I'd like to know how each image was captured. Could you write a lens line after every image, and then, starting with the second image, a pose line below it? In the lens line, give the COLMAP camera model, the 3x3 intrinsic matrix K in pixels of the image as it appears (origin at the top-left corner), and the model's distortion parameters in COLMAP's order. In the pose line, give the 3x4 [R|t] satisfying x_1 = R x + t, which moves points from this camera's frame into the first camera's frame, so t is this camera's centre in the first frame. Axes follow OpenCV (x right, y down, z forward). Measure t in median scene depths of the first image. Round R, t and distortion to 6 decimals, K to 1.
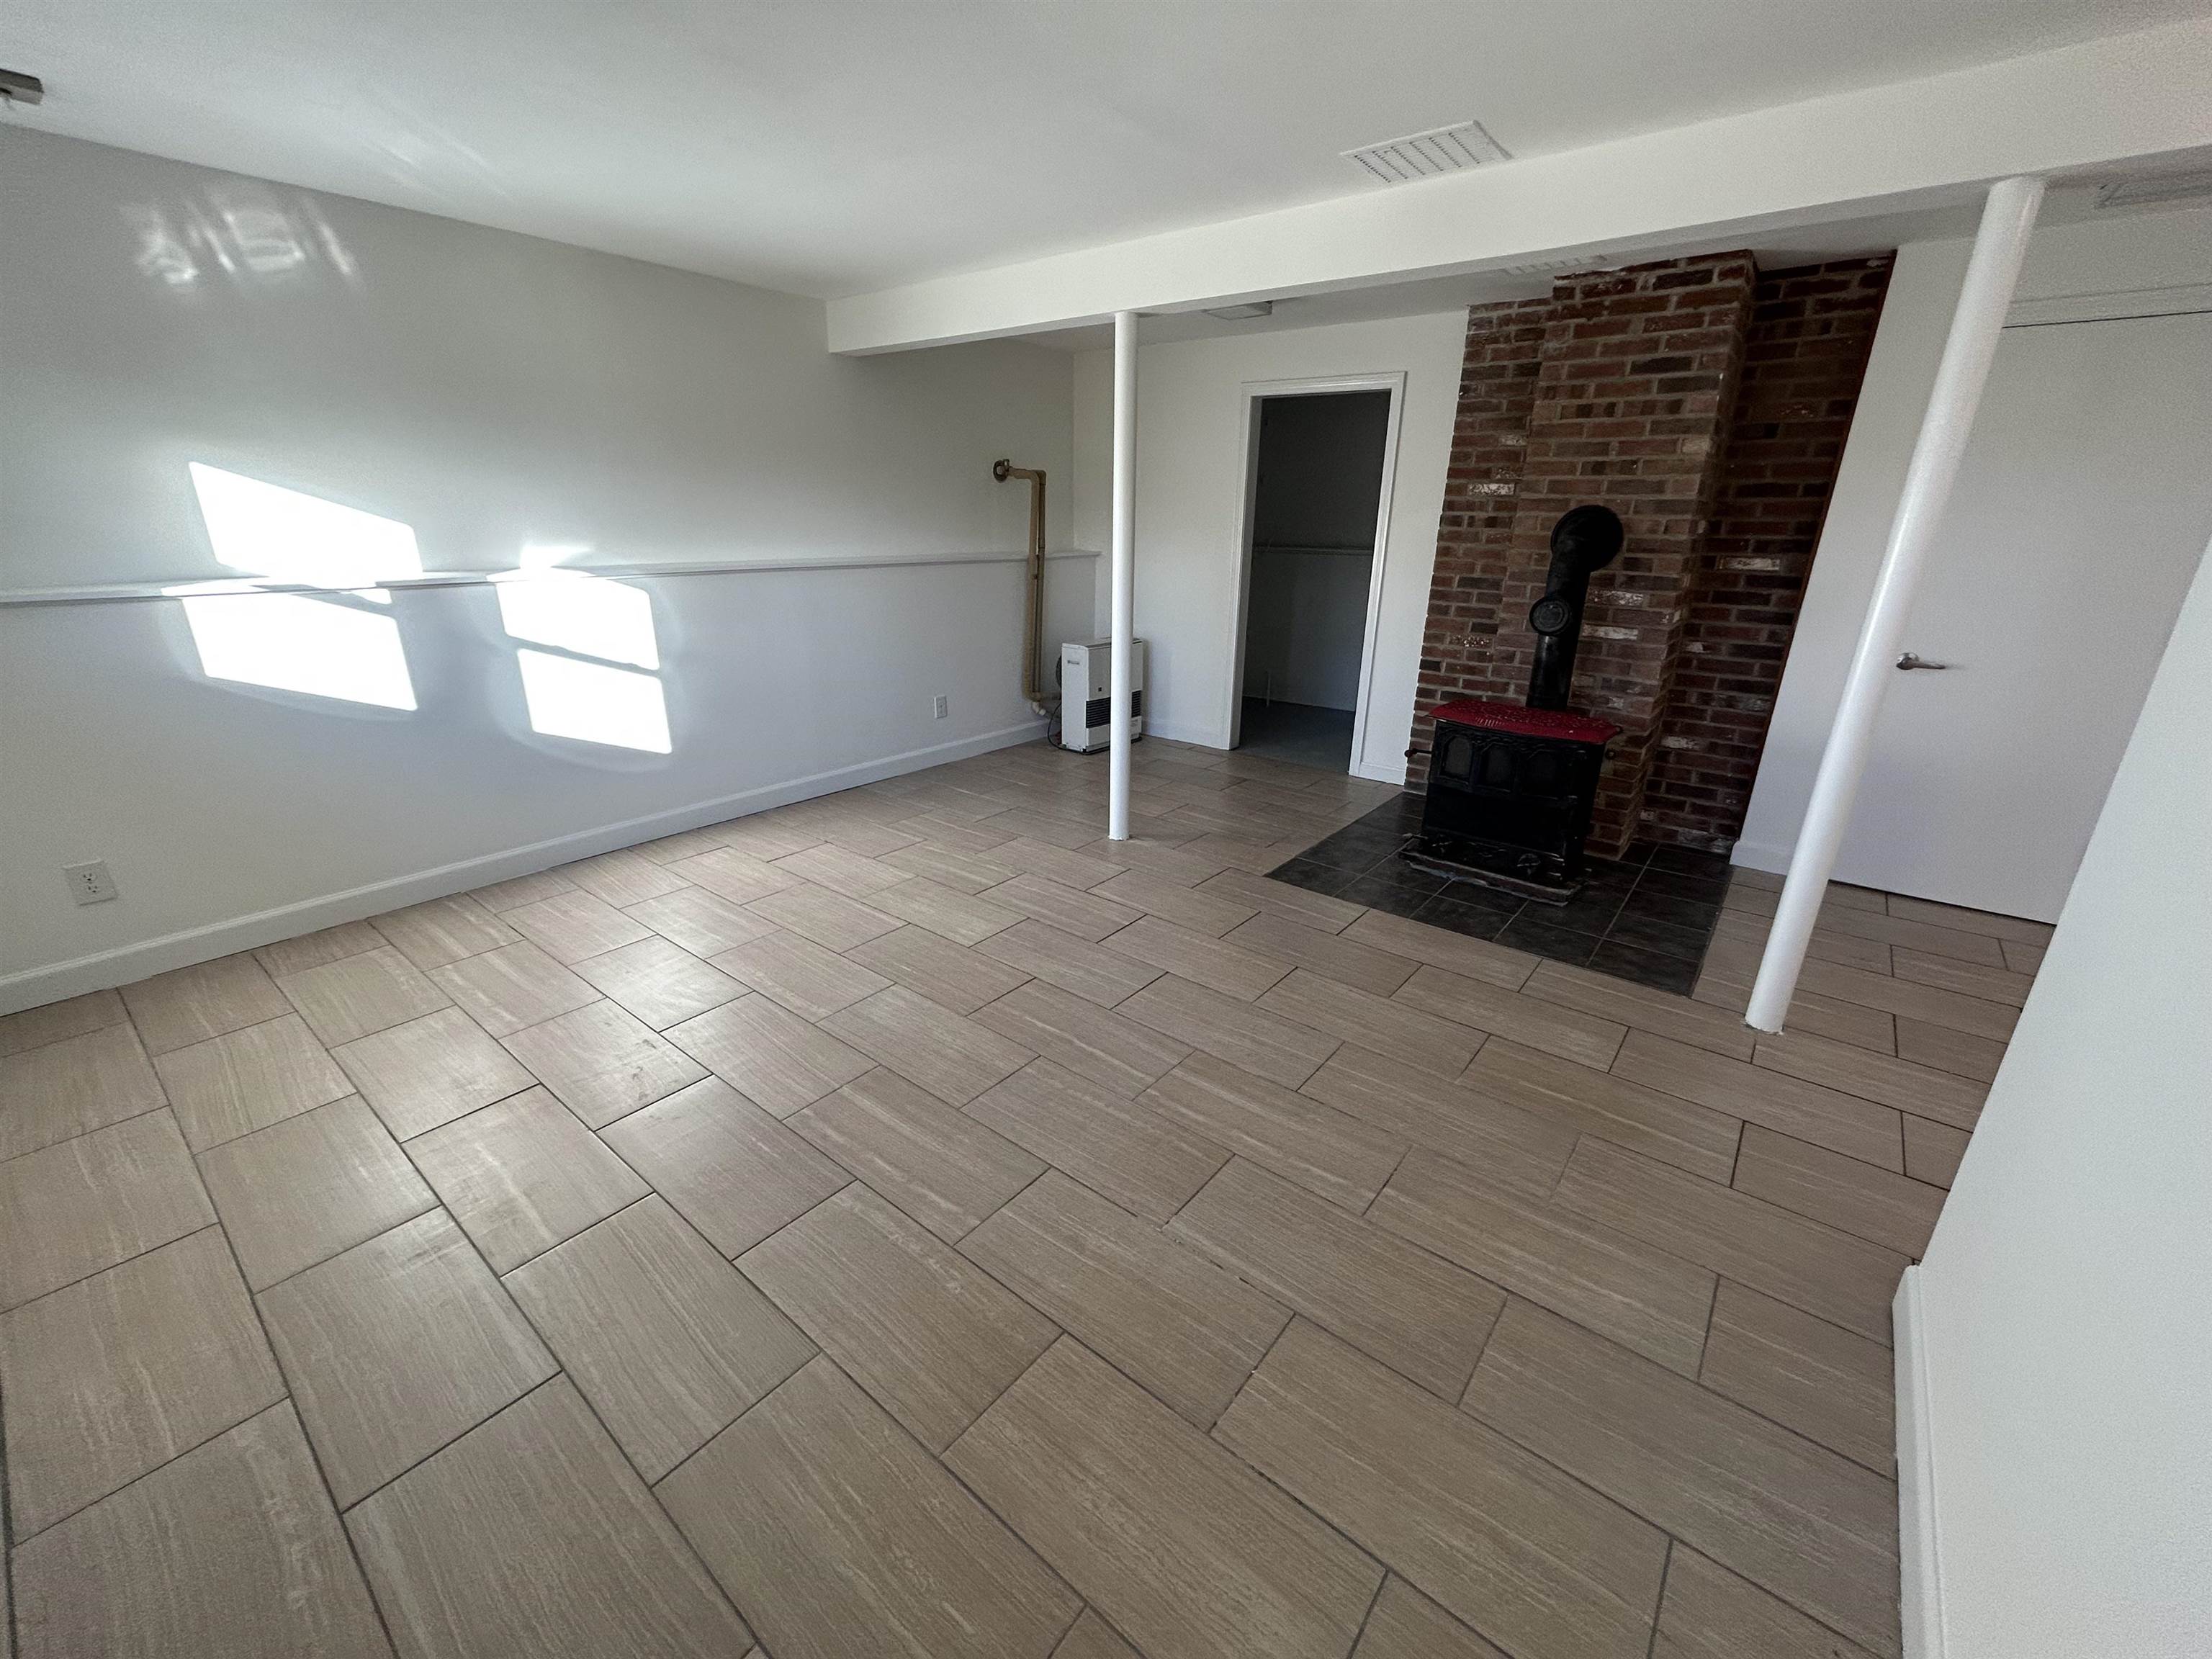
lens RADIAL K [[885.2, 0, 1106.0], [0, 885.2, 829.5], [0, 0, 1]] dist [-0.001743, -0.000149]
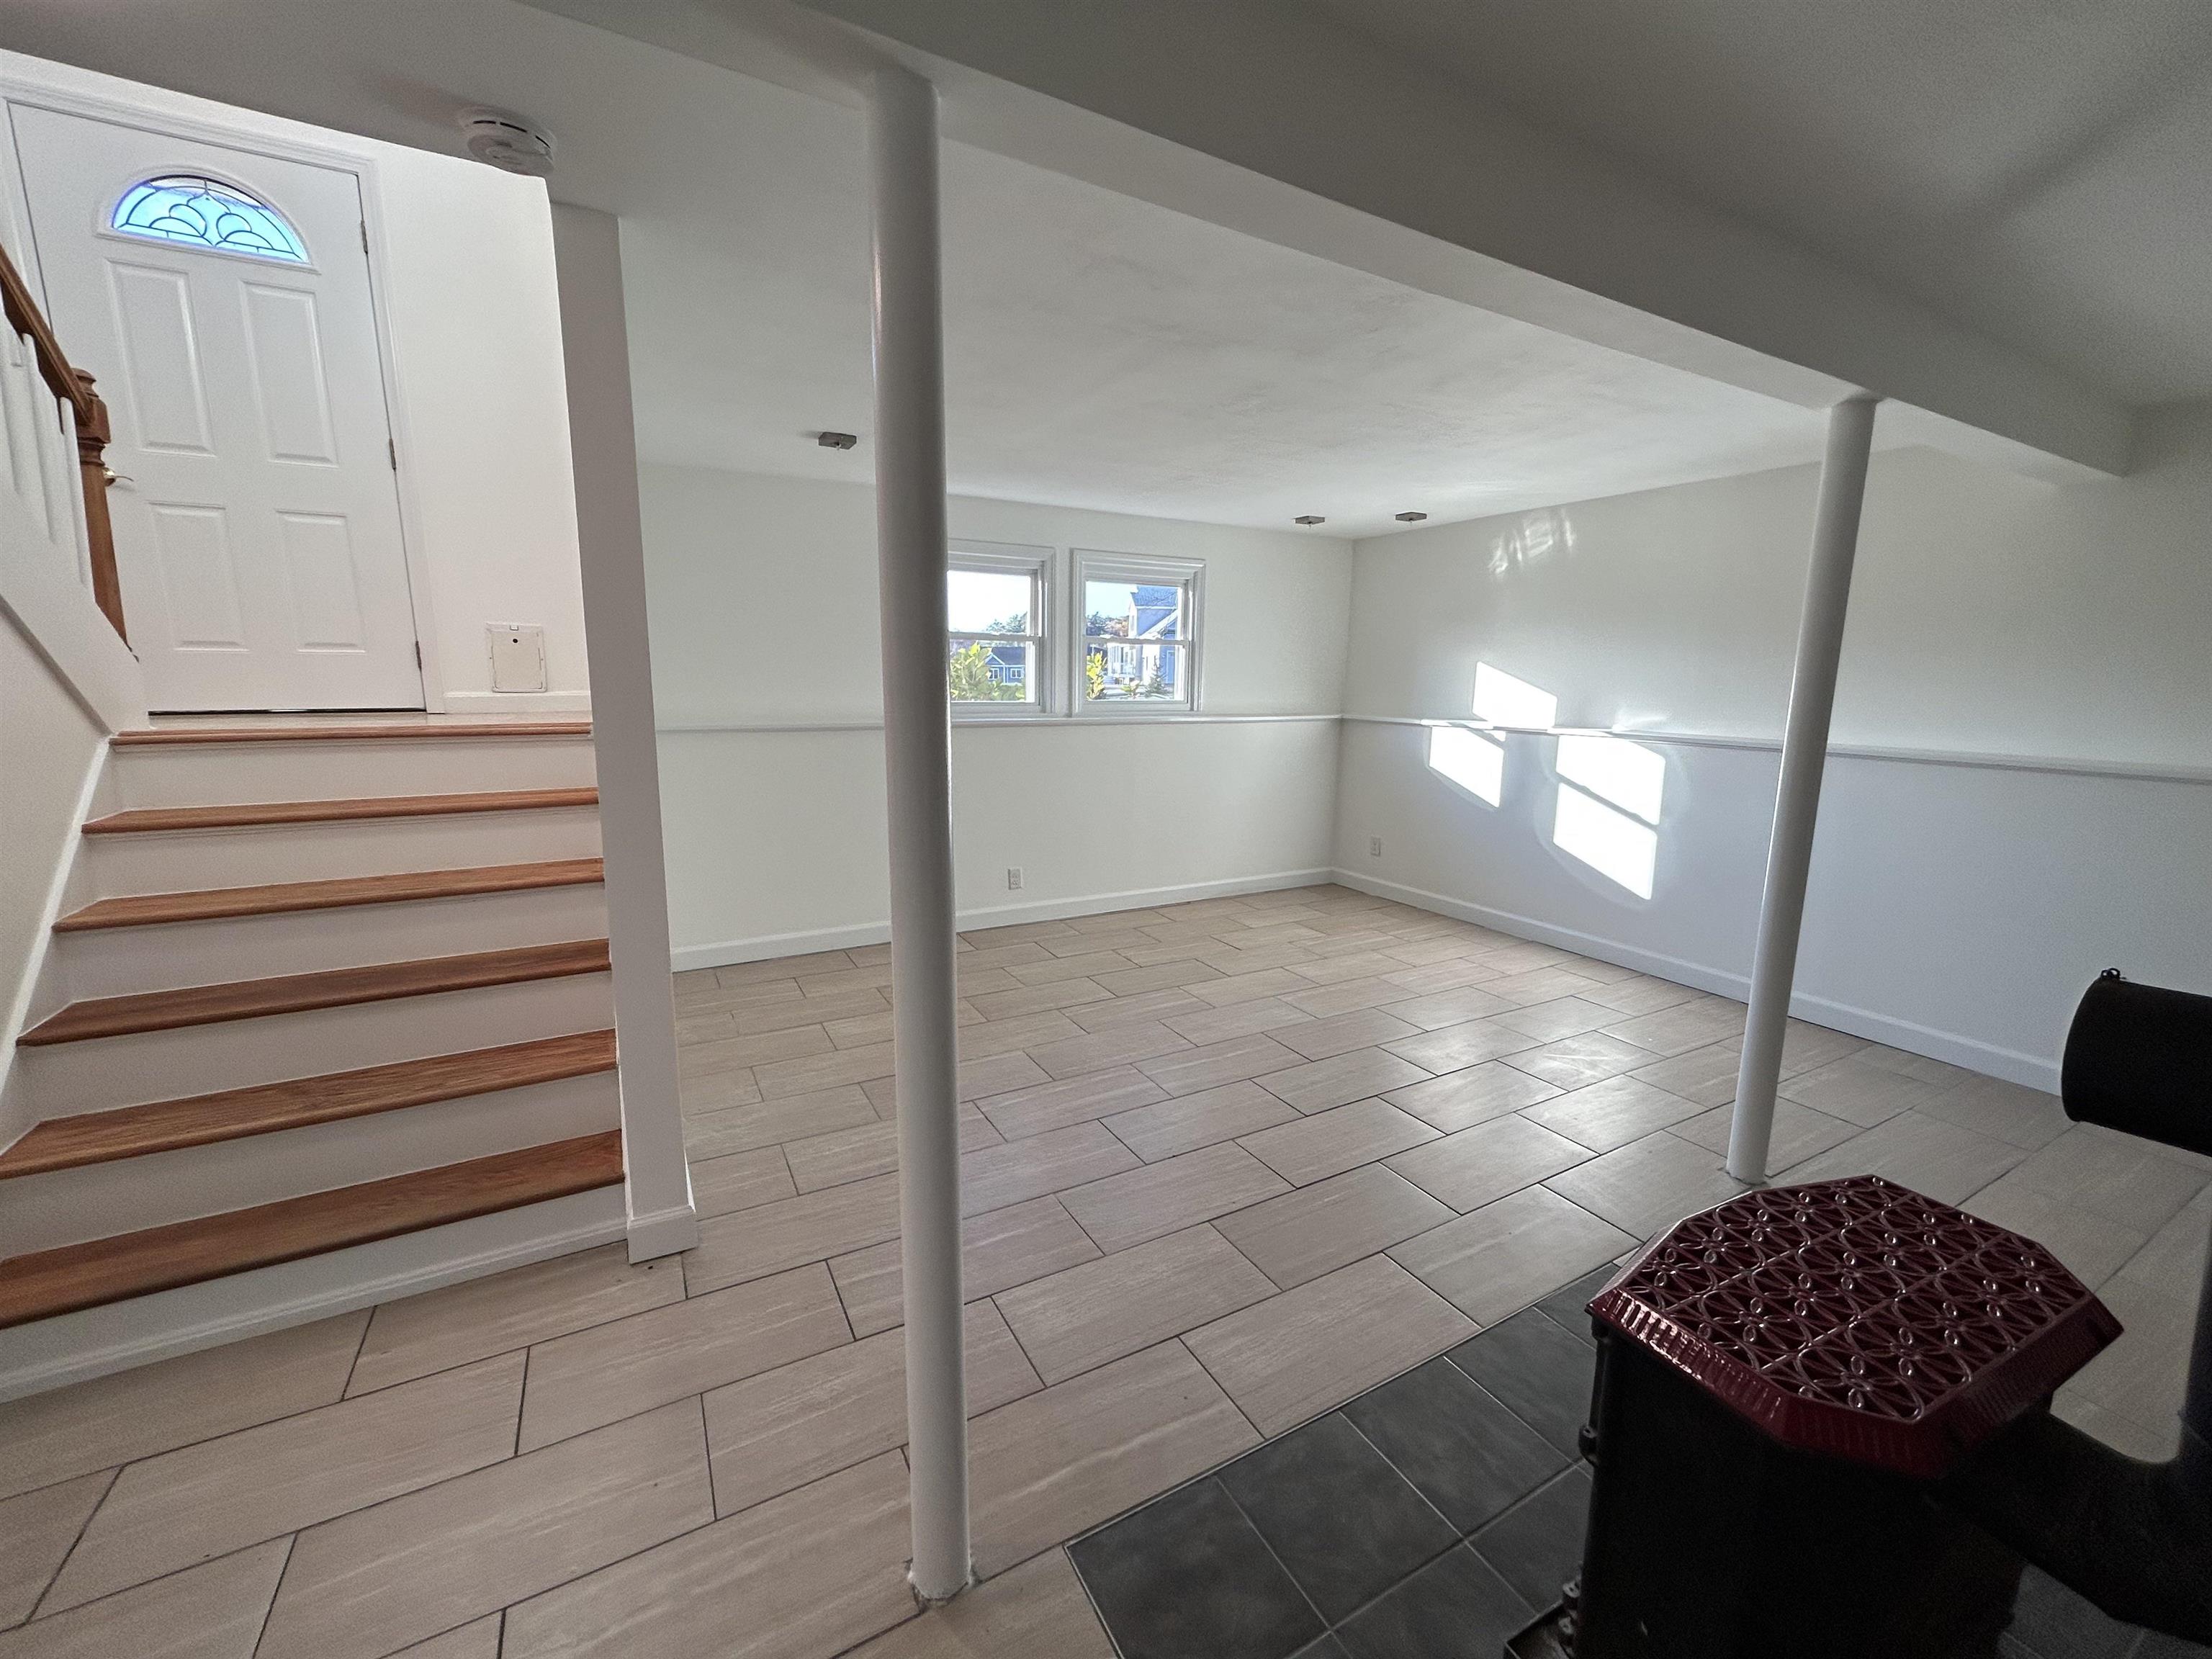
lens RADIAL K [[885.2, 0, 1106.0], [0, 885.2, 829.5], [0, 0, 1]] dist [-0.001743, -0.000149]
pose [[-0.372821, 0.147598, -0.916089, 0.928805], [-0.327877, 0.902624, 0.278865, -0.308124], [0.868044, 0.404331, -0.288123, 0.863999]]
